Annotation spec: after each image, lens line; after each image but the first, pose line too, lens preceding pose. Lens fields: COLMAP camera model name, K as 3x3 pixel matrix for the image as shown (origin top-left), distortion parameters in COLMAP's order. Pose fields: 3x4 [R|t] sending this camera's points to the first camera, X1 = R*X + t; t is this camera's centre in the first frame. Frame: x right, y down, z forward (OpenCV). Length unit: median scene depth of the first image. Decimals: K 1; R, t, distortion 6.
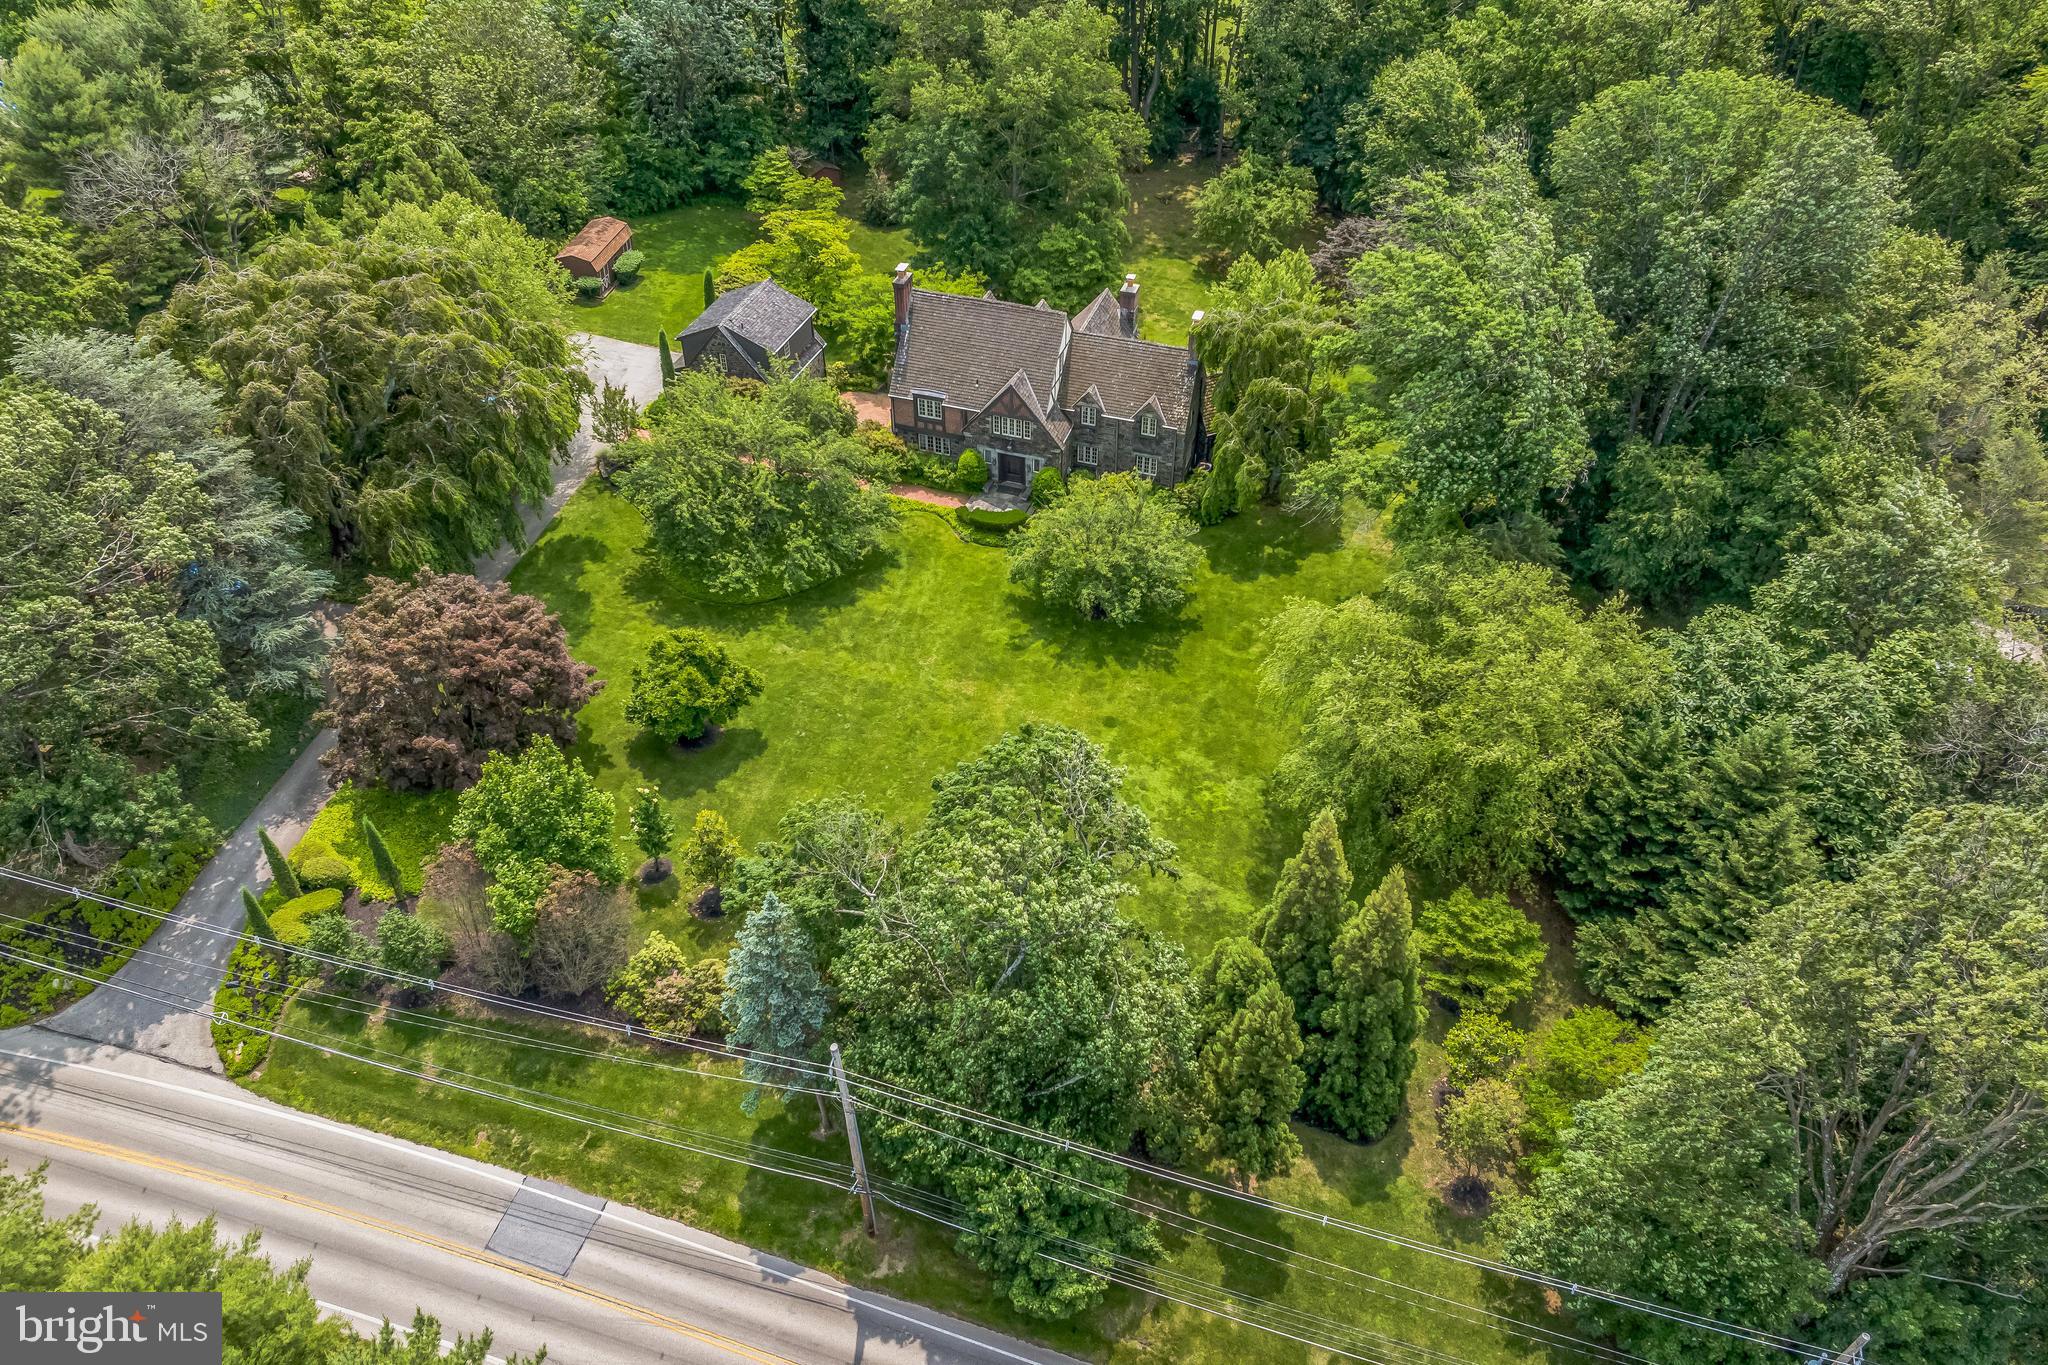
lens RADIAL K [[1440.9, 0, 1020.9], [0, 1440.9, 682.3], [0, 0, 1]] dist [-0.039444, 0.004471]
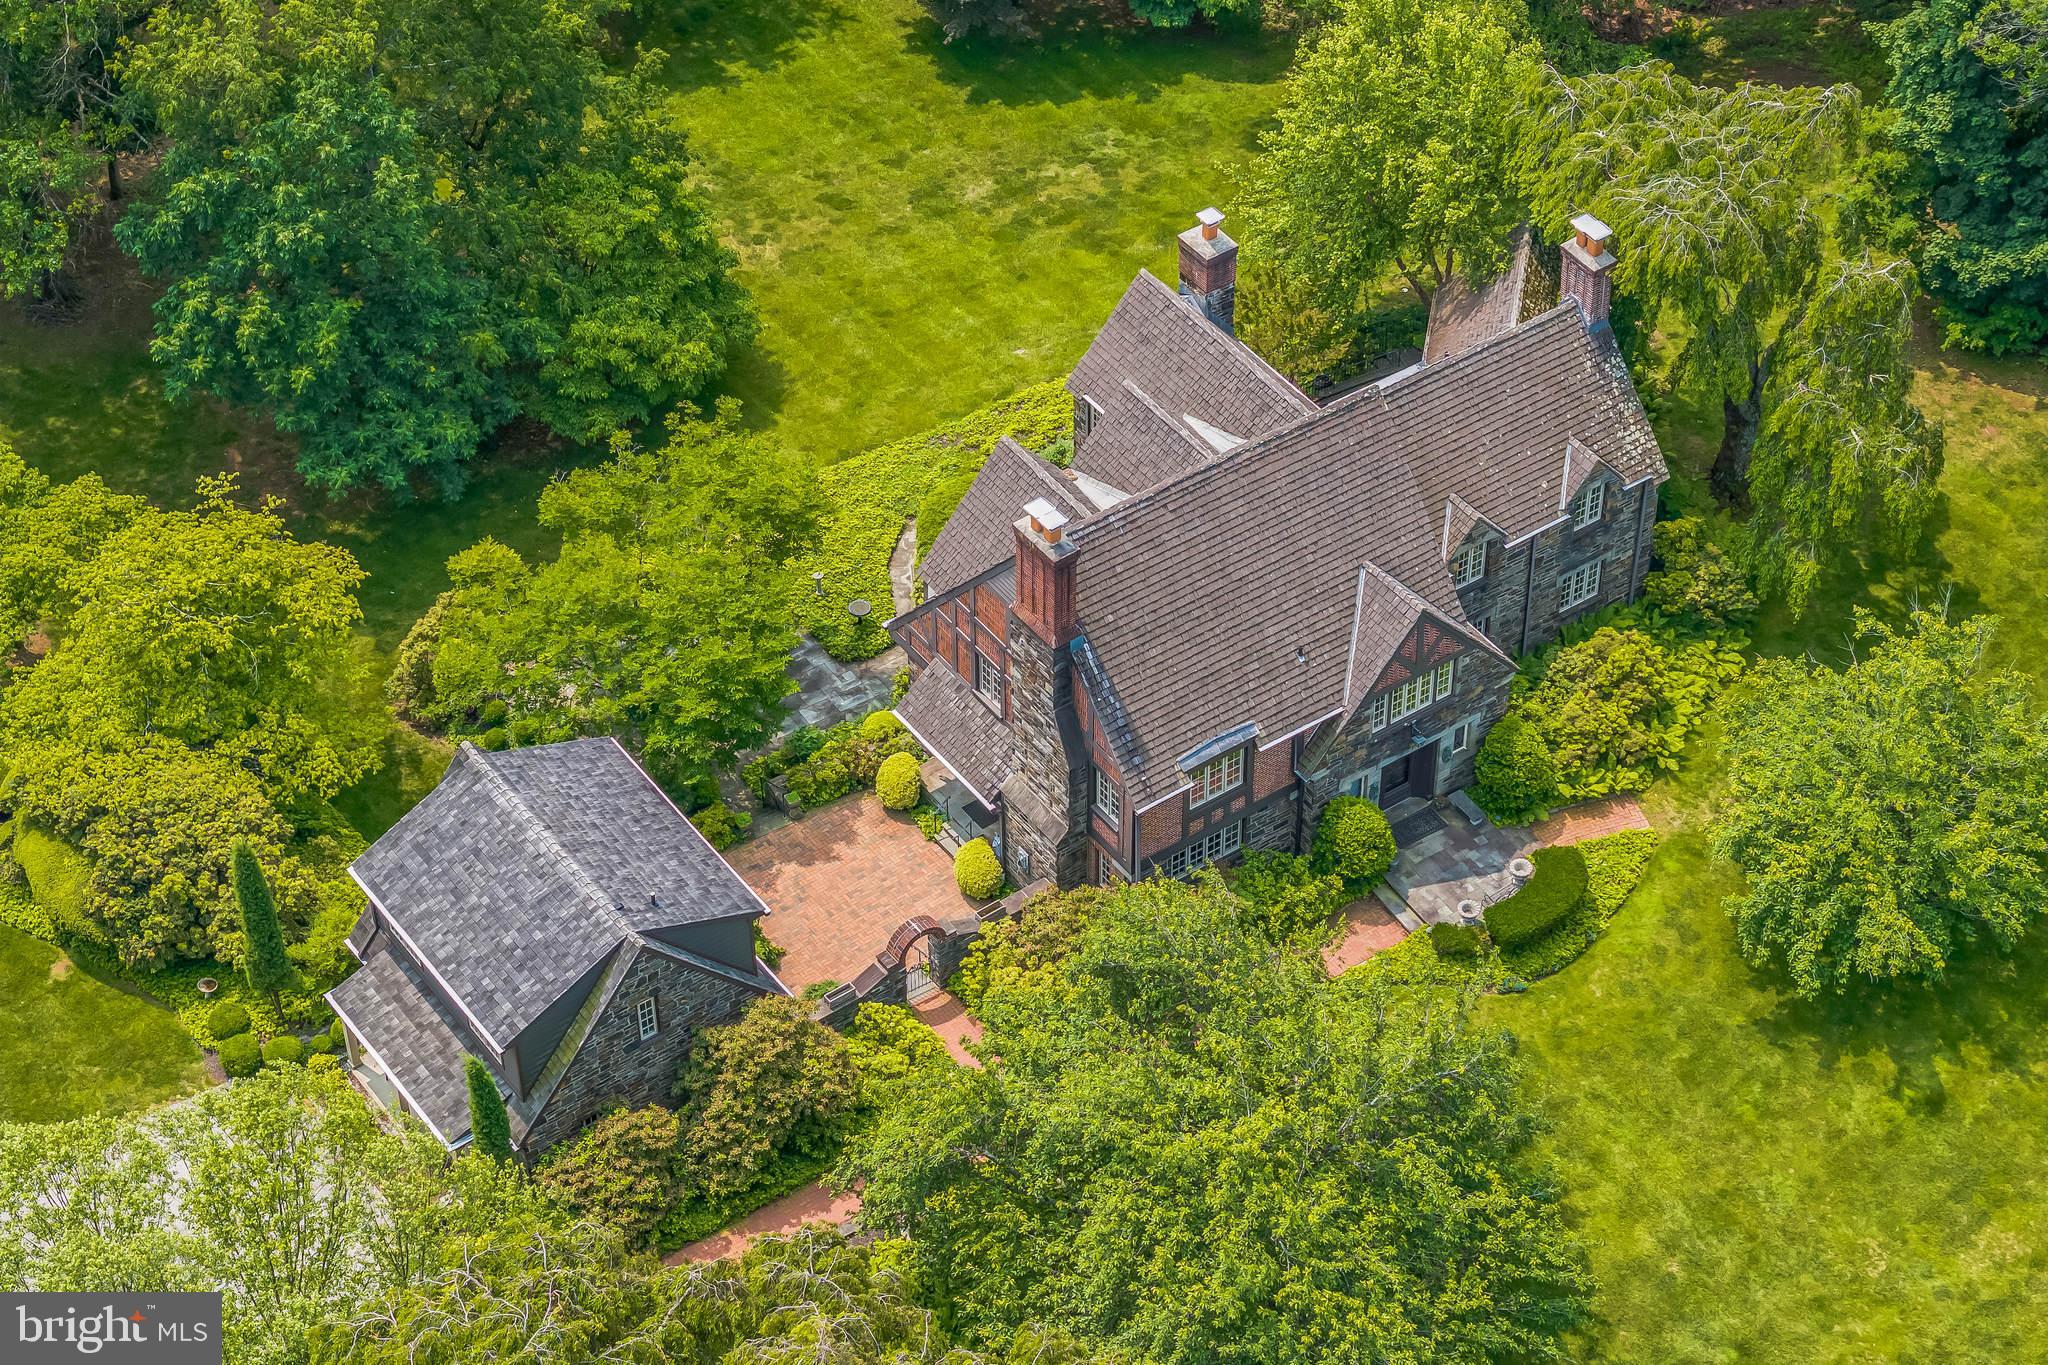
lens RADIAL K [[4085.3, 0, 980.6], [0, 4085.3, 754.6], [0, 0, 1]] dist [-0.102388, 0.000000]
pose [[0.602934, -0.576848, 0.551105, -0.708733], [0.528400, 0.806294, 0.265864, -0.526325], [-0.597716, 0.130906, 0.790948, 0.178648]]
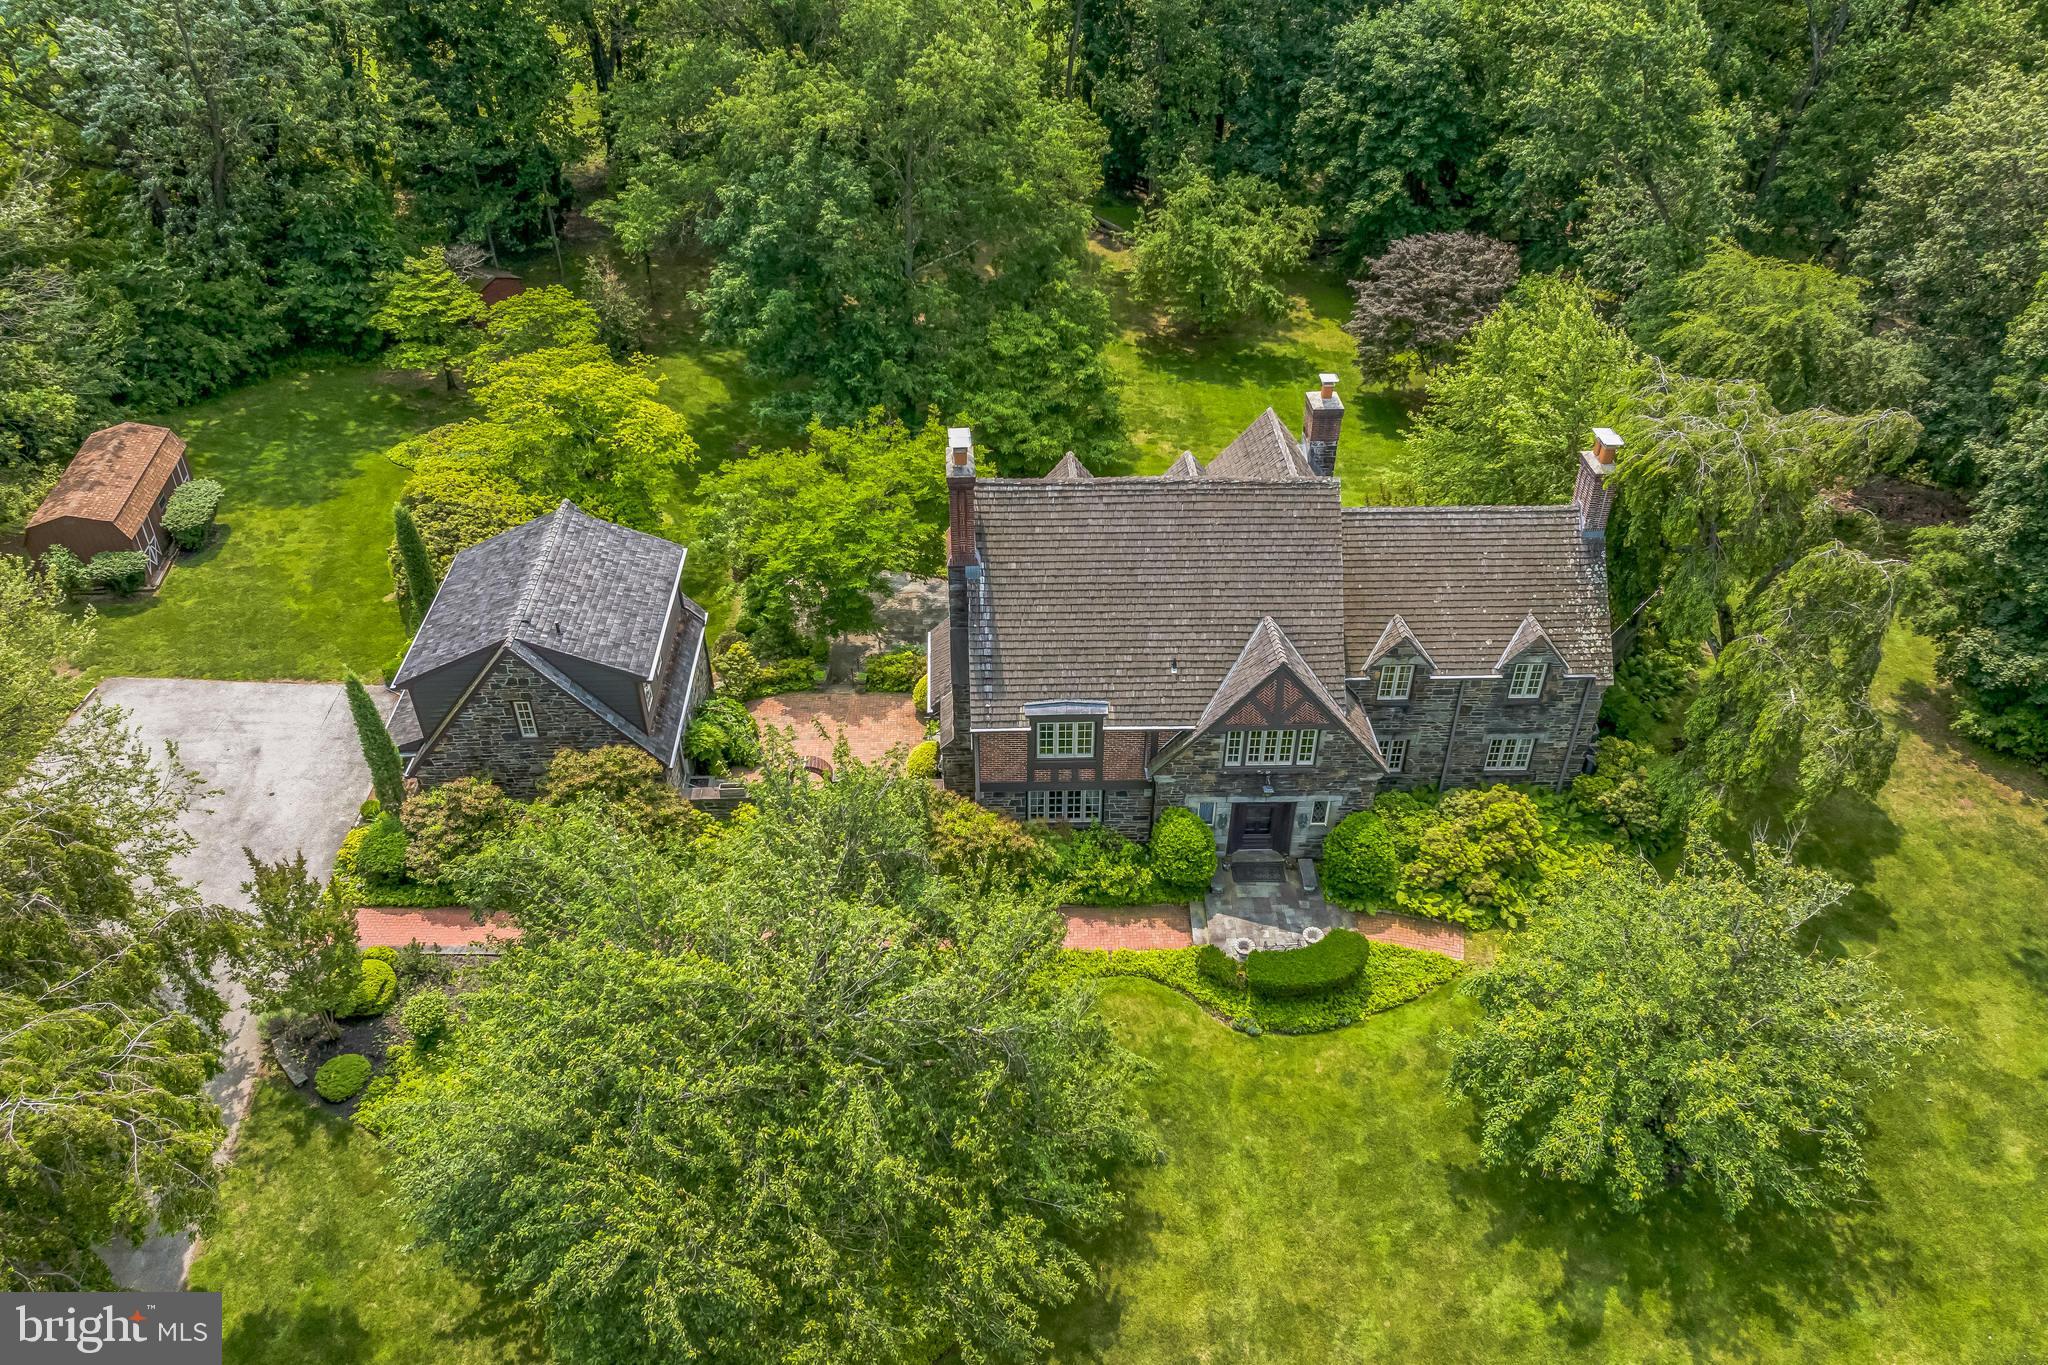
lens RADIAL K [[1440.9, 0, 1029.1], [0, 1440.9, 675.3], [0, 0, 1]] dist [-0.039444, 0.004471]
pose [[0.937678, -0.209290, 0.277412, -0.194784], [0.225000, 0.974020, -0.025684, -0.203810], [-0.264830, 0.086501, 0.960408, 0.587885]]
